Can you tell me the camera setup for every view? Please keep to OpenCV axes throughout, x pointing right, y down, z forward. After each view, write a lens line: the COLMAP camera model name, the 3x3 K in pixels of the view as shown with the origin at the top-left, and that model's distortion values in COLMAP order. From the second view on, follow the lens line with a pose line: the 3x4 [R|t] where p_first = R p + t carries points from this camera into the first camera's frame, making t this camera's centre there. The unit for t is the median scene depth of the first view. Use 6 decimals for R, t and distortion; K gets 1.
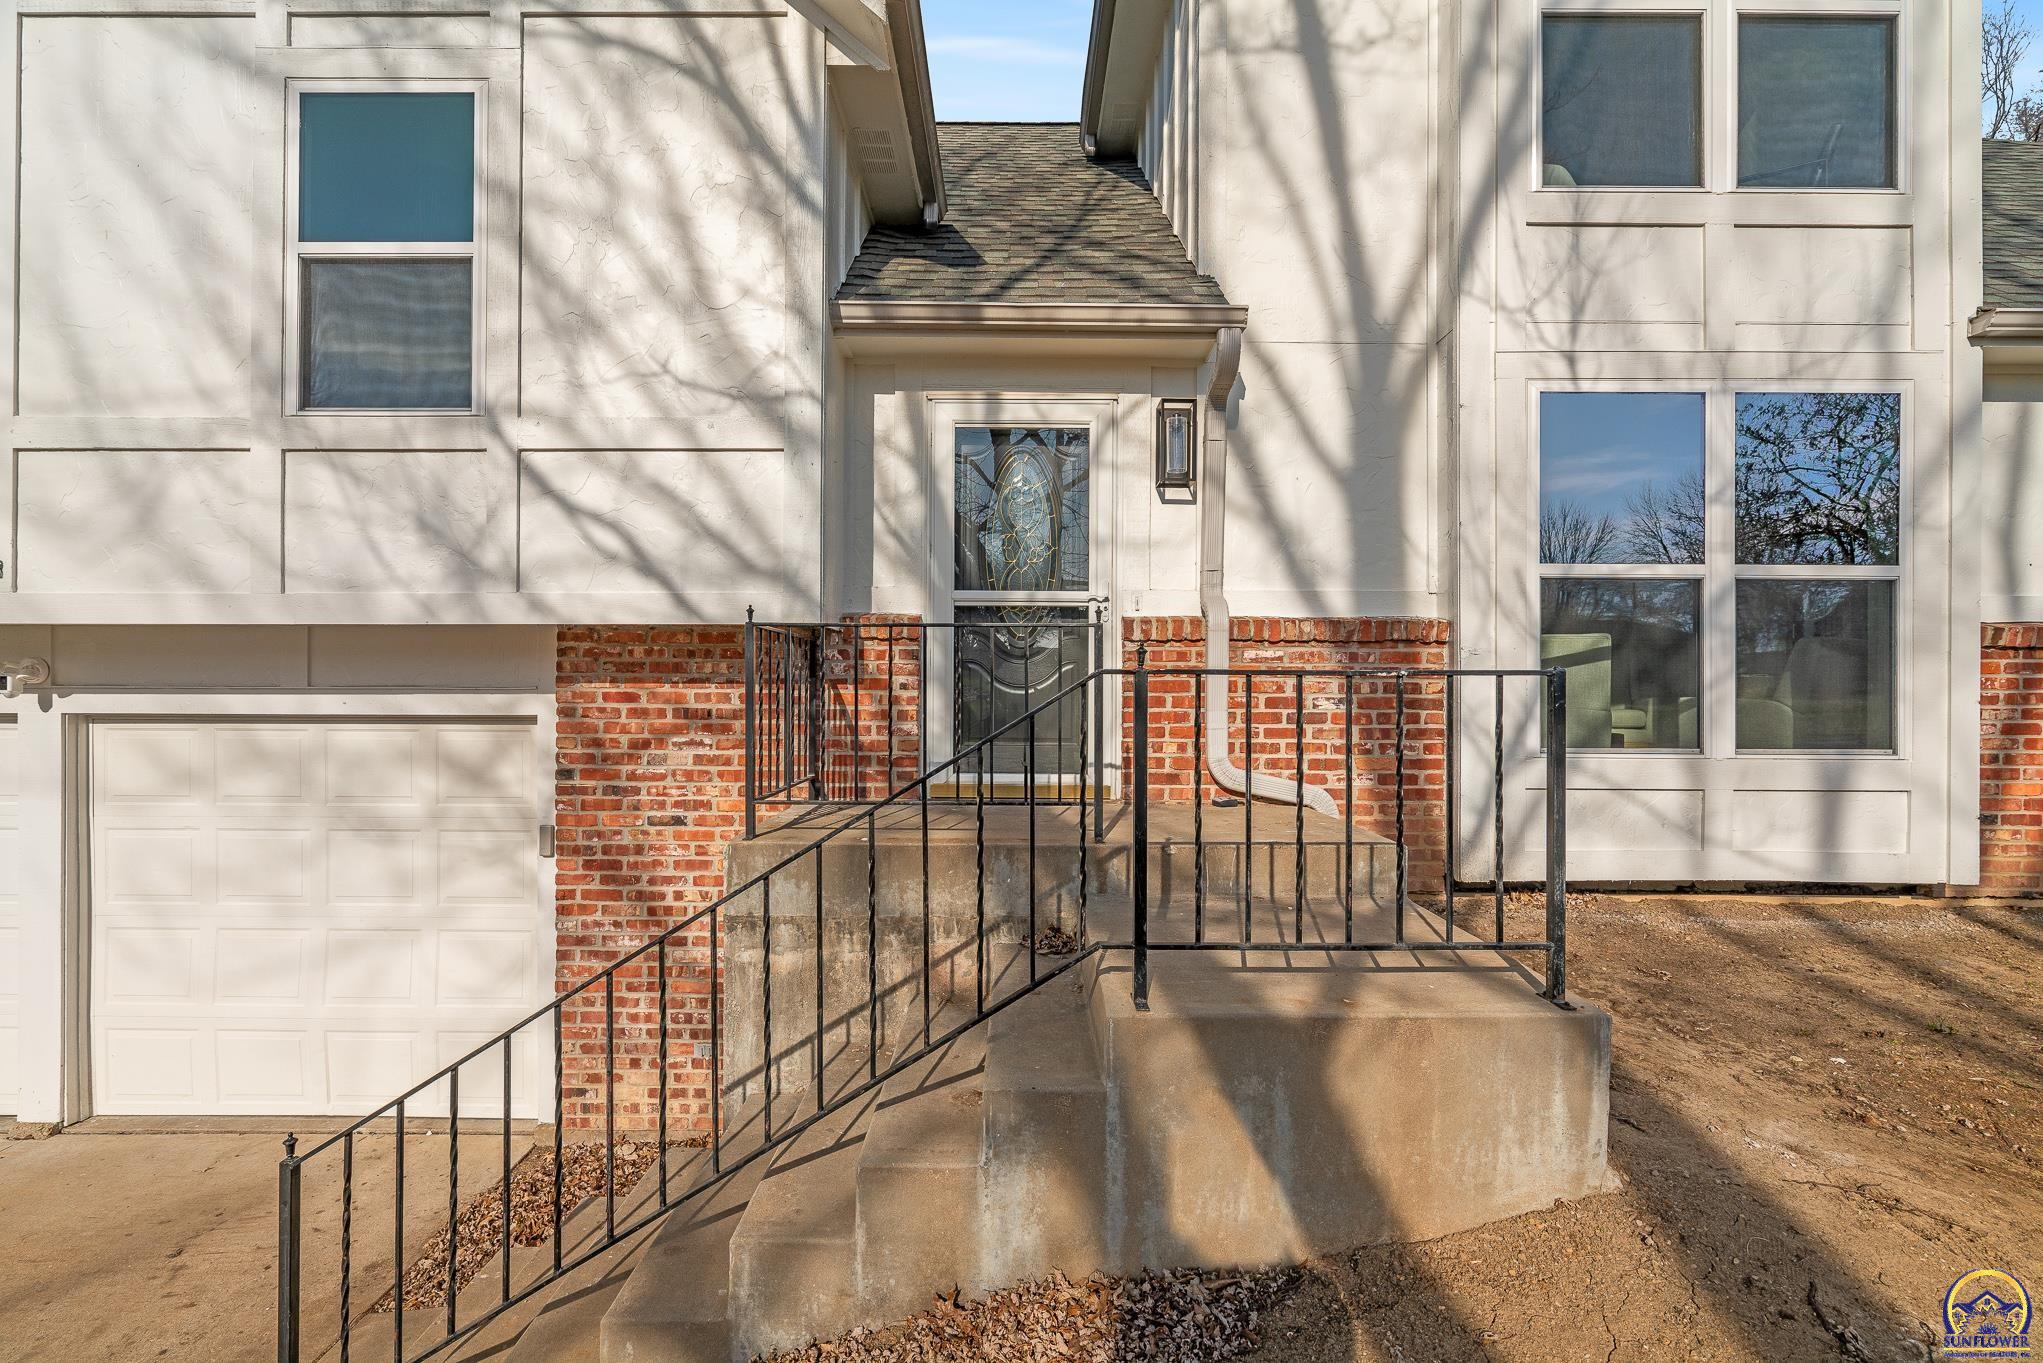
lens RADIAL K [[901.8, 0, 1021.5], [0, 901.8, 681.5], [0, 0, 1]] dist [-0.020168, -0.000038]
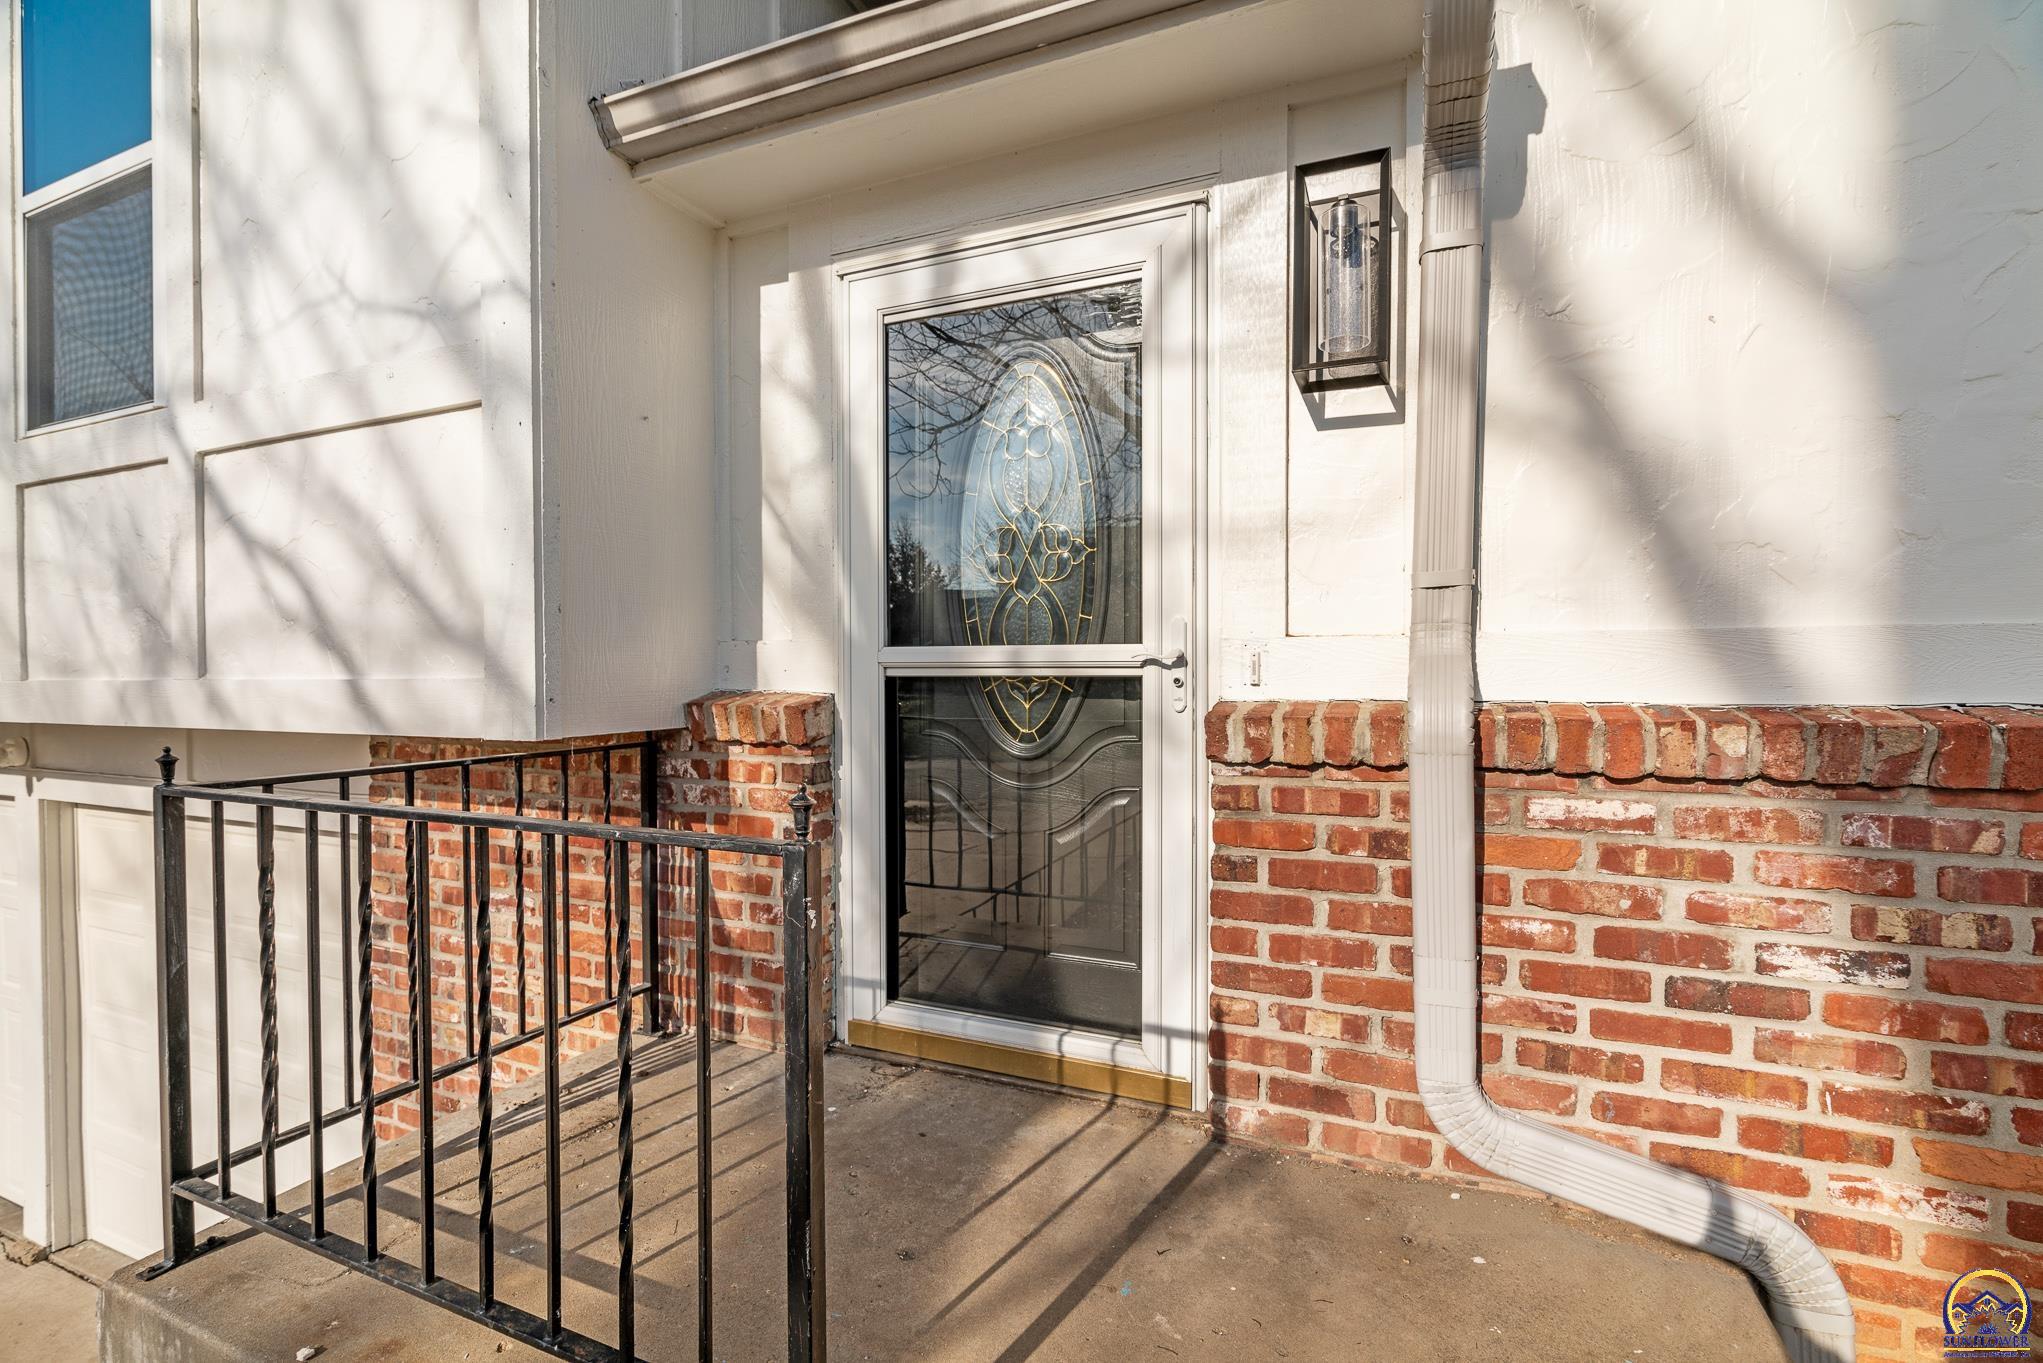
lens RADIAL K [[889.6, 0, 1021.5], [0, 889.6, 681.5], [0, 0, 1]] dist [-0.015512, 0.005315]
pose [[0.918468, -0.002487, -0.395487, 0.198788], [0.008692, 0.999866, 0.013900, -0.089444], [0.395400, -0.016204, 0.918366, 0.579182]]
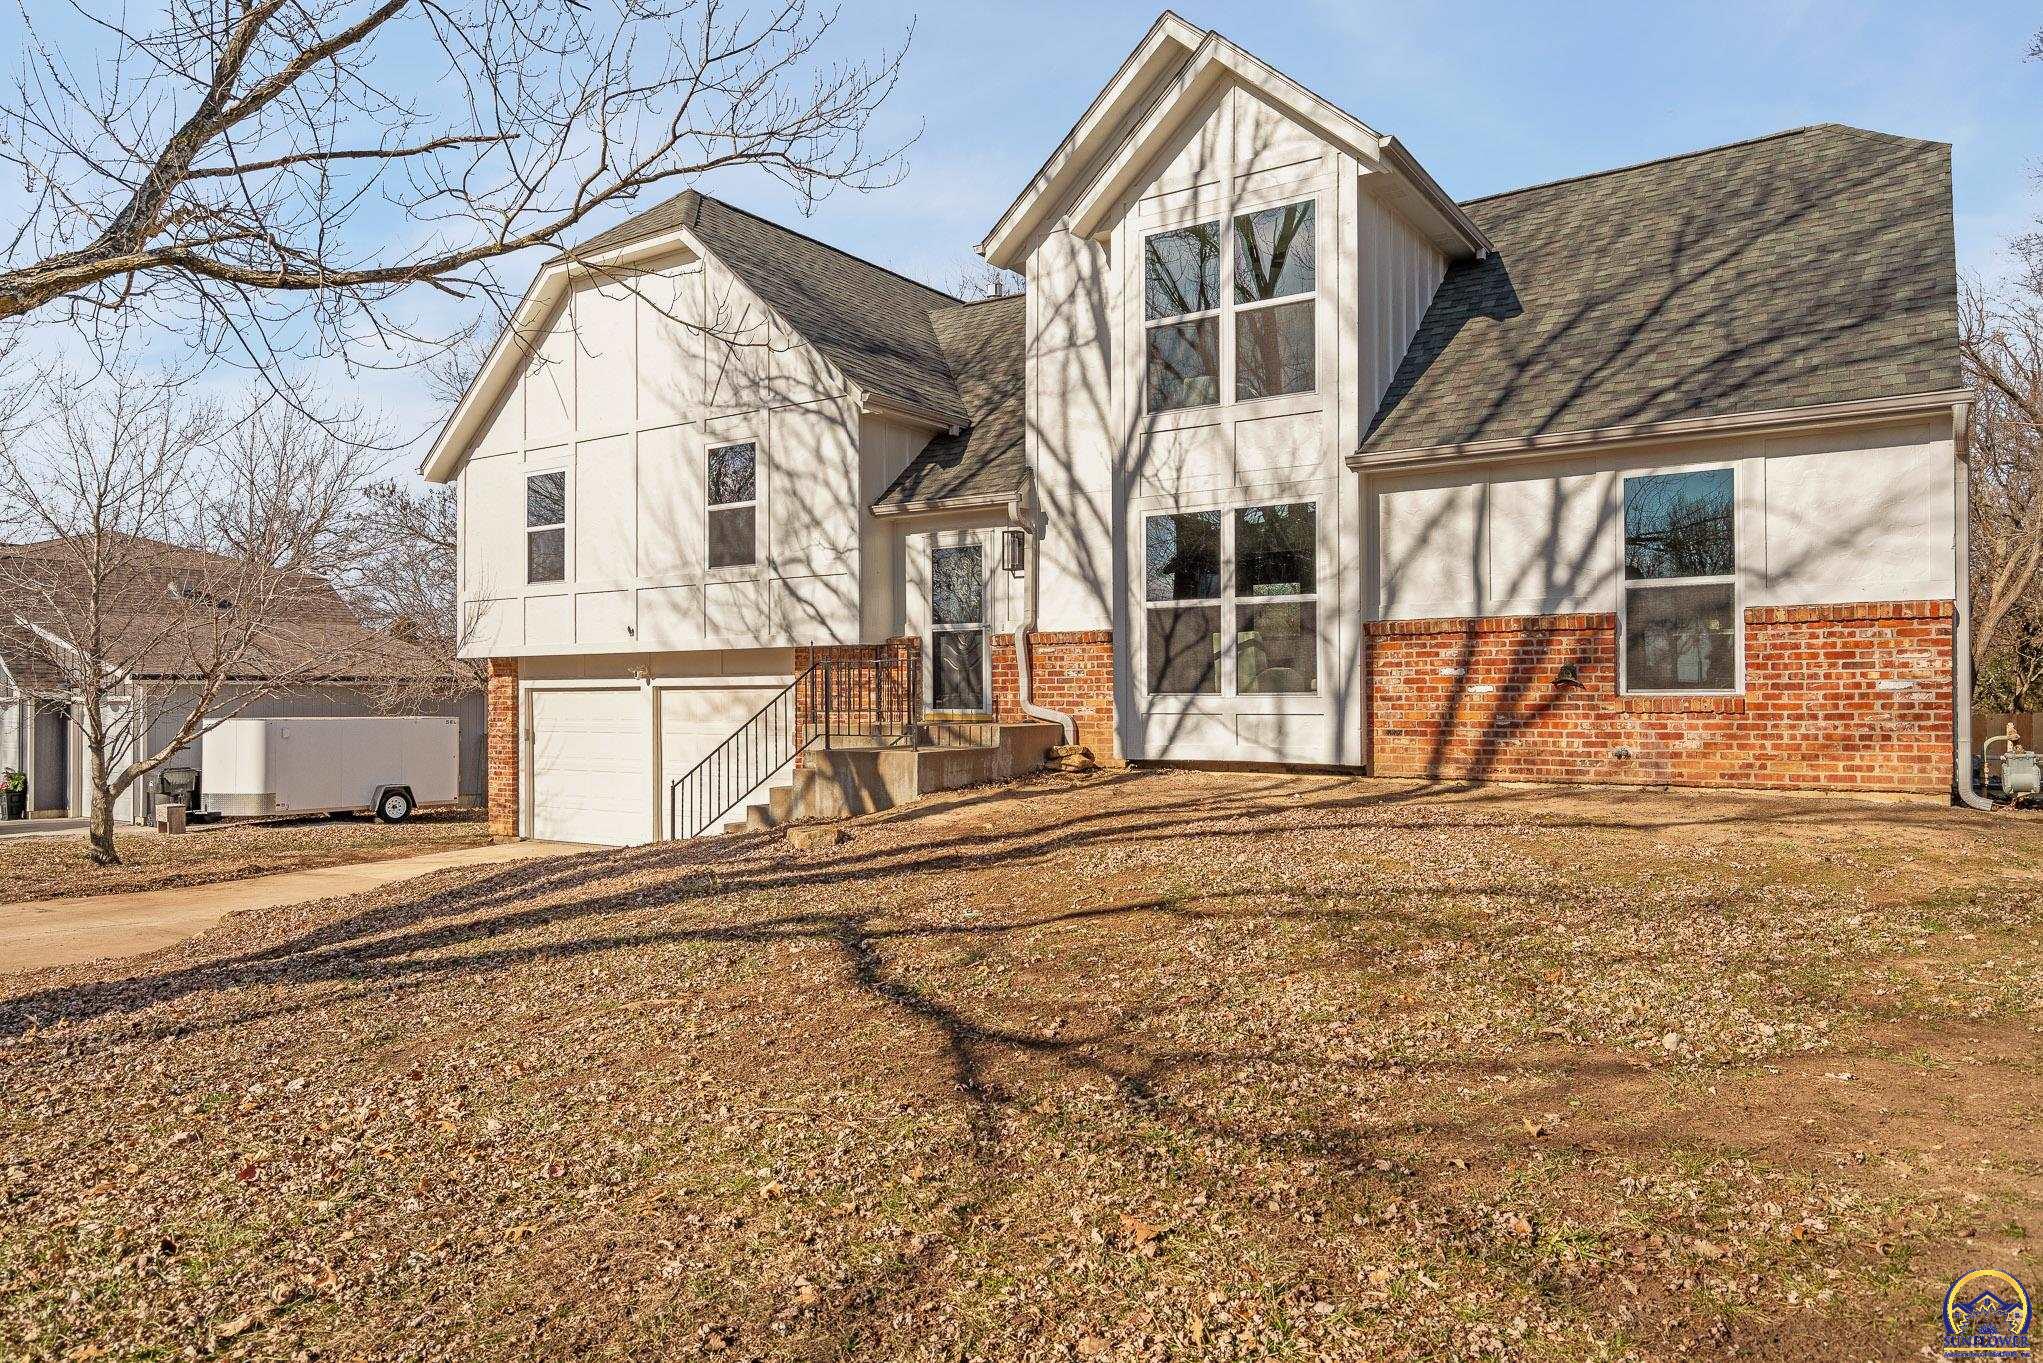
lens RADIAL K [[1403.4, 0, 1021.5], [0, 1403.4, 681.5], [0, 0, 1]] dist [0.001188, 0.000050]
pose [[0.820049, -0.014815, -0.572102, 2.083249], [0.017160, 0.999852, -0.001295, 0.045706], [0.572036, -0.008755, 0.820182, -1.700039]]
